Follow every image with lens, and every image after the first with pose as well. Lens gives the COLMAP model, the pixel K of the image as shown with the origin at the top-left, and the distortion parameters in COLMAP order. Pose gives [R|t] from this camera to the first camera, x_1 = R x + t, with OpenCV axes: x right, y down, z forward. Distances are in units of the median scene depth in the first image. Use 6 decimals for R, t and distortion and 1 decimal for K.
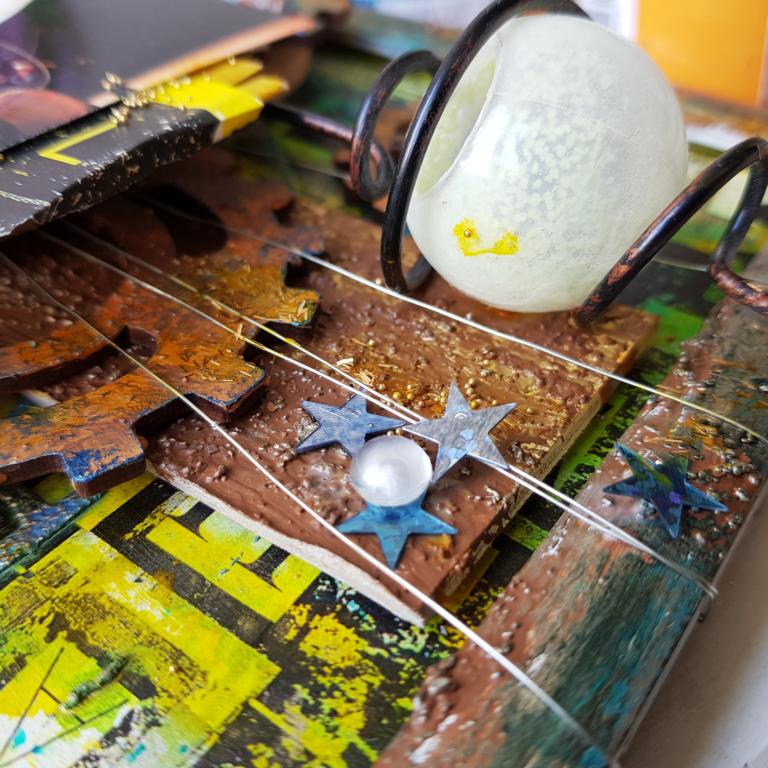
lens RADIAL K [[866.3, 0, 370.9], [0, 866.3, 364.9], [0, 0, 1]] dist [0.123210, -0.405125]
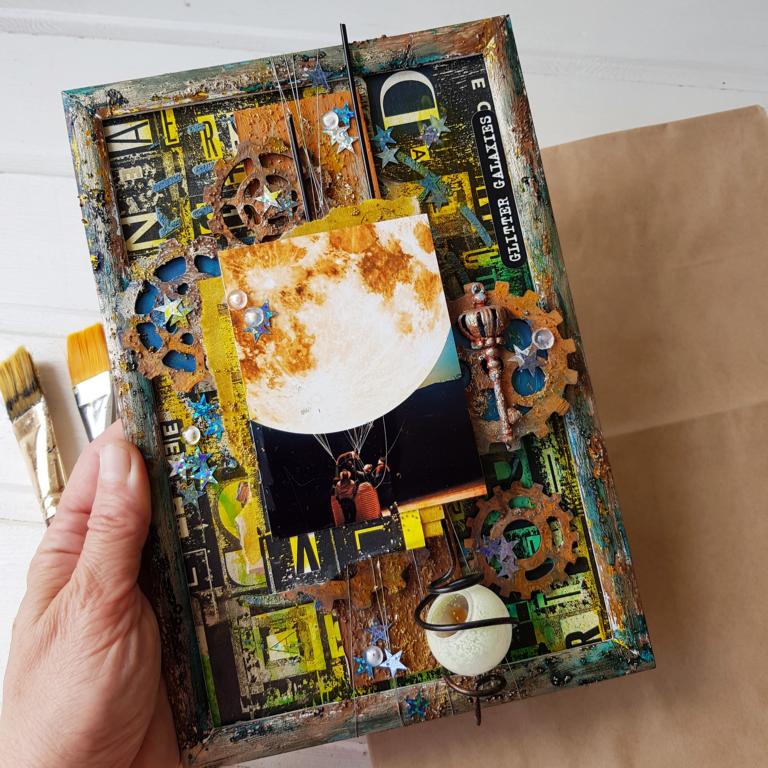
lens RADIAL K [[814.7, 0, 388.2], [0, 814.7, 326.0], [0, 0, 1]] dist [0.130129, -0.285876]
pose [[0.745524, 0.665761, -0.030934, -0.832360], [-0.460952, 0.548588, 0.697549, -3.447666], [0.481370, -0.505780, 0.715870, -0.954579]]
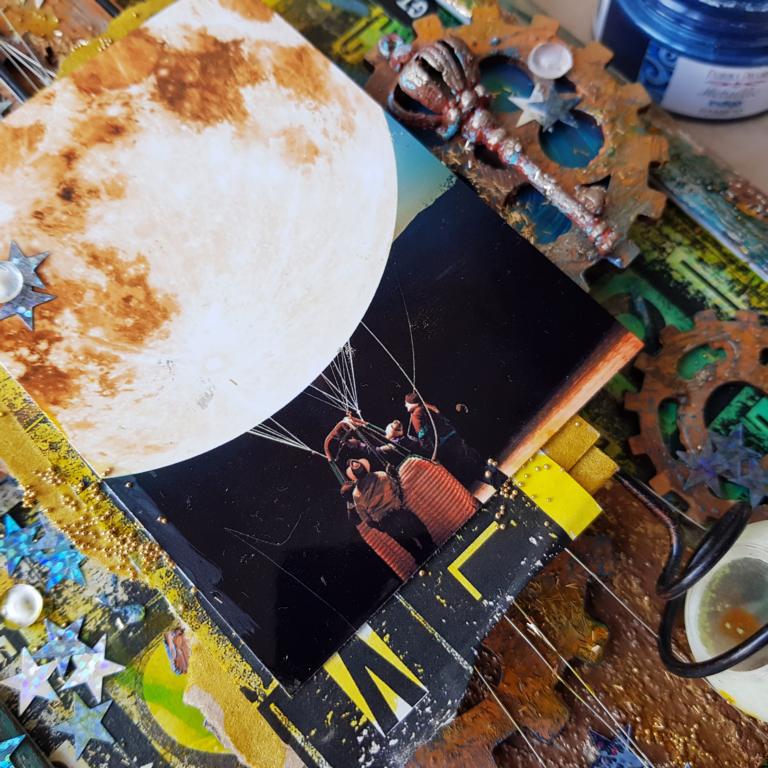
lens RADIAL K [[838.8, 0, 368.9], [0, 838.8, 375.2], [0, 0, 1]] dist [0.087887, -0.268151]
pose [[0.985318, 0.167200, -0.034526, -0.595523], [-0.123292, 0.836739, 0.533541, -1.429028], [0.118097, -0.521451, 0.845069, -0.025609]]
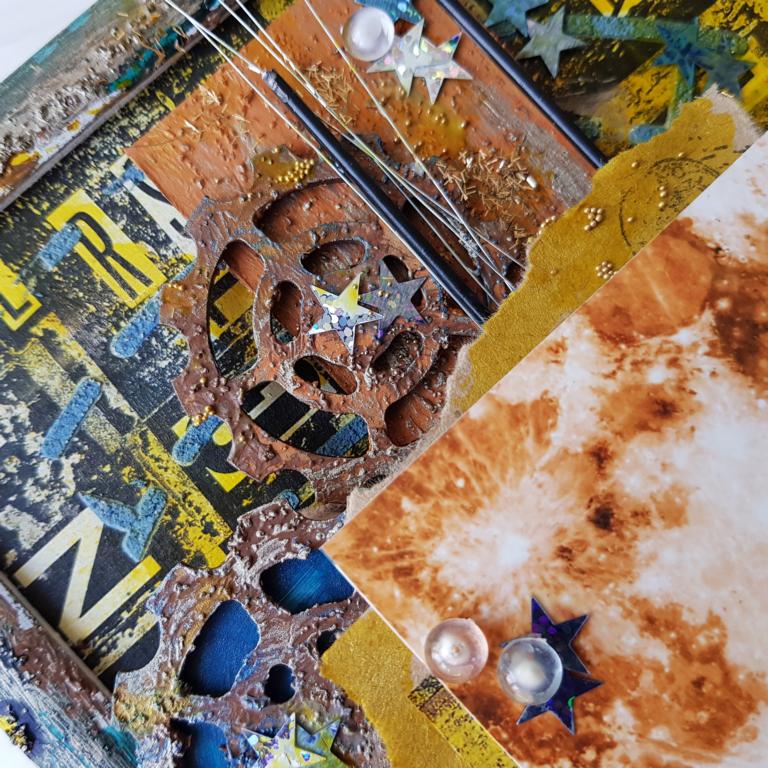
lens RADIAL K [[866.3, 0, 370.9], [0, 866.3, 364.9], [0, 0, 1]] dist [0.123210, -0.405125]
pose [[0.981913, 0.189324, -0.001926, -1.742765], [-0.129004, 0.676444, 0.725108, -1.741114], [0.138583, -0.711744, 0.688633, 0.875447]]
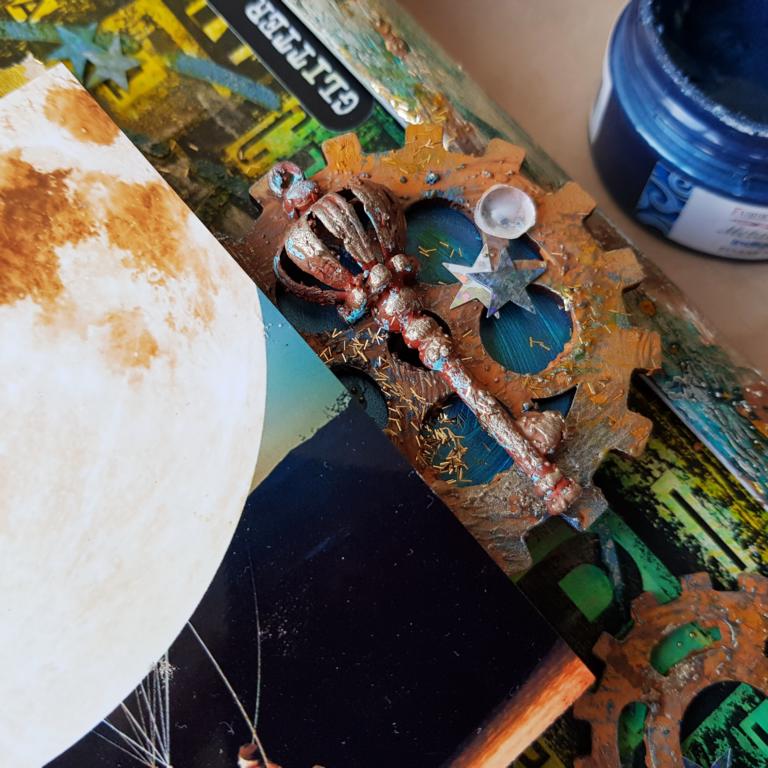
lens RADIAL K [[866.3, 0, 370.9], [0, 866.3, 364.9], [0, 0, 1]] dist [0.123210, -0.405125]
pose [[0.973426, 0.225014, -0.042554, -0.463937], [-0.161657, 0.806808, 0.568267, -1.641138], [0.162201, -0.546287, 0.821743, 0.729714]]
